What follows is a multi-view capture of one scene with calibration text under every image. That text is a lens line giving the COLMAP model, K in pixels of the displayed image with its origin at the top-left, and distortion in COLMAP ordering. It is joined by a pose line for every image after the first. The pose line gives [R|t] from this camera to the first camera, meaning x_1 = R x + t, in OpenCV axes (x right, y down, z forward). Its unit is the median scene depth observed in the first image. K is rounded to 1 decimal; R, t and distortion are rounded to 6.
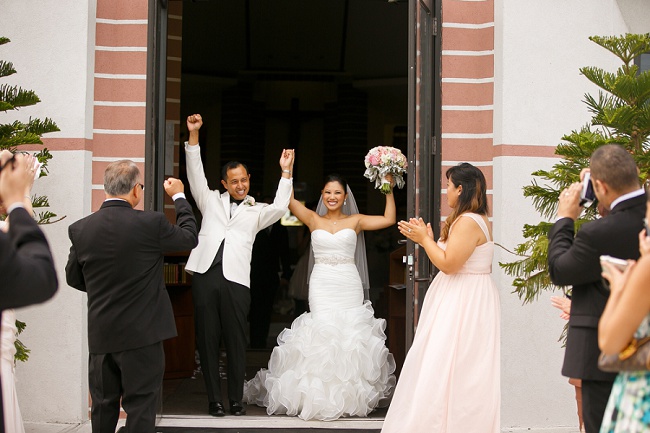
lens RADIAL K [[1313.0, 0, 325.0], [0, 1313.0, 216.5], [0, 0, 1]] dist [0.023013, 0.137662]
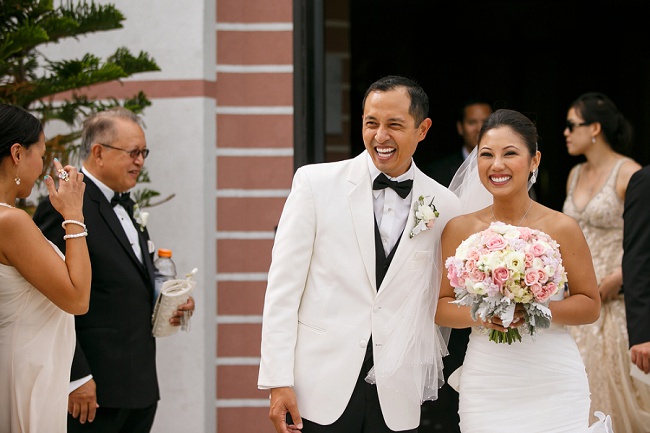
lens RADIAL K [[1660.4, 0, 325.0], [0, 1660.4, 216.5], [0, 0, 1]] dist [-0.037515, -0.465083]
pose [[0.987515, -0.012172, -0.157055, 0.011764], [0.015058, 0.999739, 0.017196, -0.002951], [0.156805, -0.019346, 0.987440, 0.169675]]
